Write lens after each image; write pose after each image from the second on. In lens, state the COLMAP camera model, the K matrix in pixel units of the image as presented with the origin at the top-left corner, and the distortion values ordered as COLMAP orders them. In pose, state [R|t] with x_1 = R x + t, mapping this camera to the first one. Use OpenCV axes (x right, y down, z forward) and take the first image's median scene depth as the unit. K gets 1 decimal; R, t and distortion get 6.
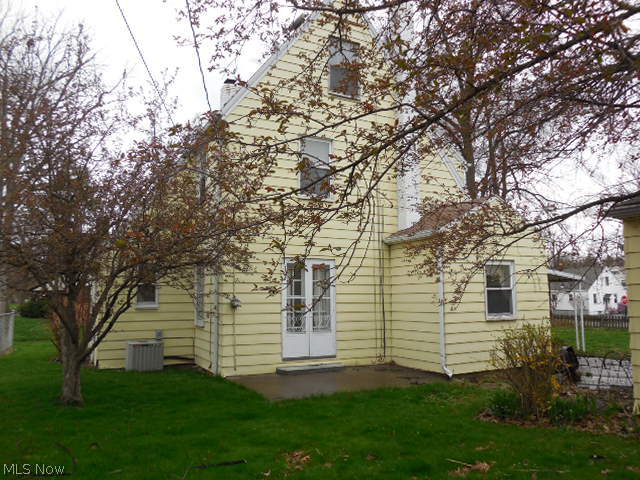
lens RADIAL K [[505.8, 0, 320.8], [0, 505.8, 240.3], [0, 0, 1]] dist [-0.051077, 0.002043]
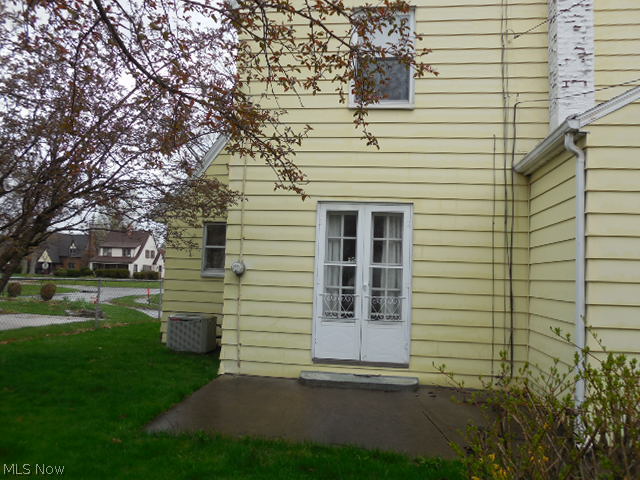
lens RADIAL K [[505.8, 0, 320.4], [0, 505.8, 239.7], [0, 0, 1]] dist [-0.051077, 0.002043]
pose [[0.811017, -0.007687, -0.584972, 0.280318], [0.025233, 0.999443, 0.021849, 0.063982], [0.584478, -0.032480, 0.810759, 0.447677]]
